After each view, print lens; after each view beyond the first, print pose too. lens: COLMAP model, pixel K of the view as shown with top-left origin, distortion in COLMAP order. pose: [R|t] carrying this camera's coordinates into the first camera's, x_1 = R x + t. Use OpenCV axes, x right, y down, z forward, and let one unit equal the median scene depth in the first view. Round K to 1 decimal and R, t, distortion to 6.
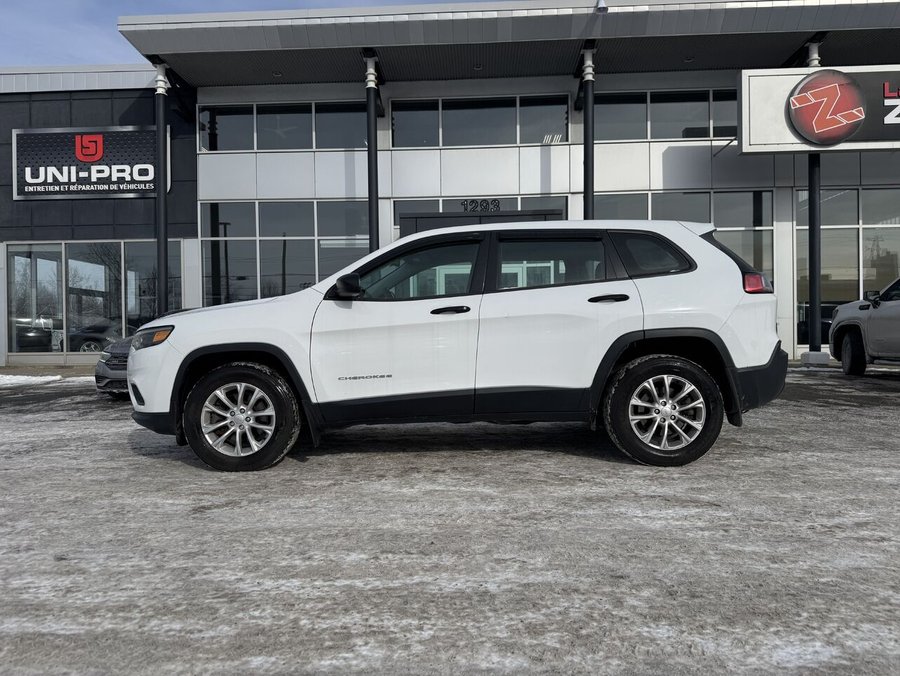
lens RADIAL K [[583.1, 0, 441.5], [0, 583.1, 328.9], [0, 0, 1]] dist [0.023897, -0.021907]
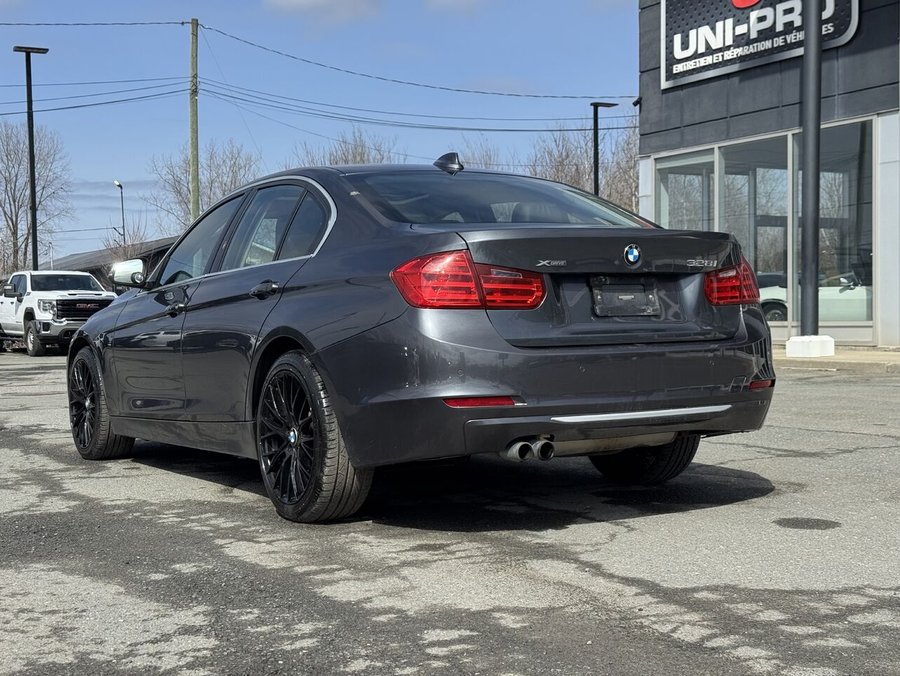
lens RADIAL K [[1367.8, 0, 429.9], [0, 1367.8, 365.5], [0, 0, 1]] dist [0.095340, 0.000000]
pose [[0.518208, 0.034161, -0.854572, 0.467679], [0.016685, 0.998608, 0.050036, 0.009509], [0.855092, -0.040187, 0.516917, -0.038275]]
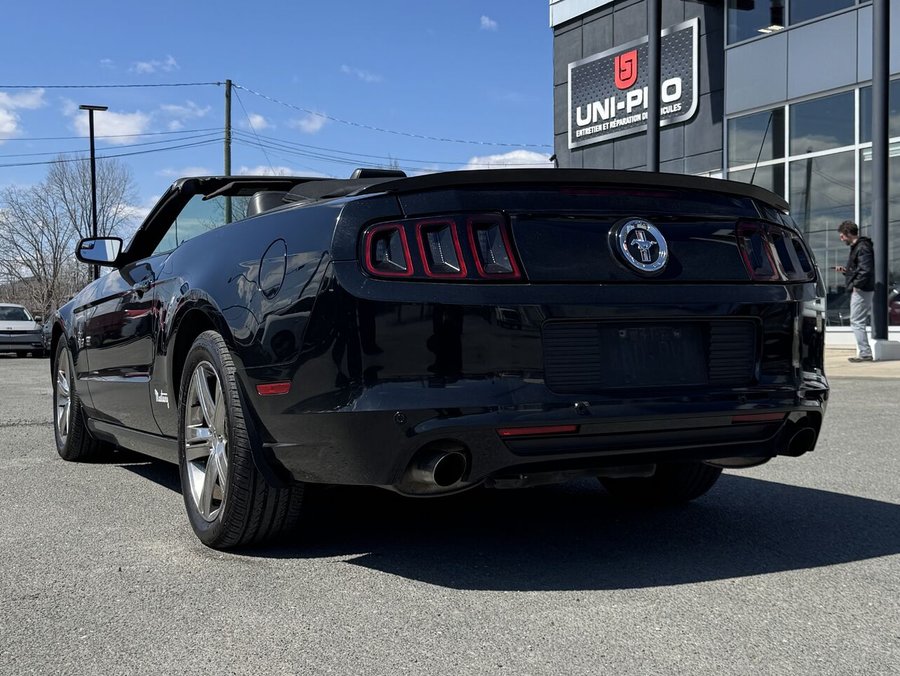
lens RADIAL K [[1367.8, 0, 454.6], [0, 1367.8, 347.1], [0, 0, 1]] dist [0.095340, 0.000000]
pose [[0.480927, 0.014222, -0.876645, 0.923869], [0.023446, 0.999302, 0.029075, 0.005624], [0.876447, -0.034537, 0.480258, -0.106386]]
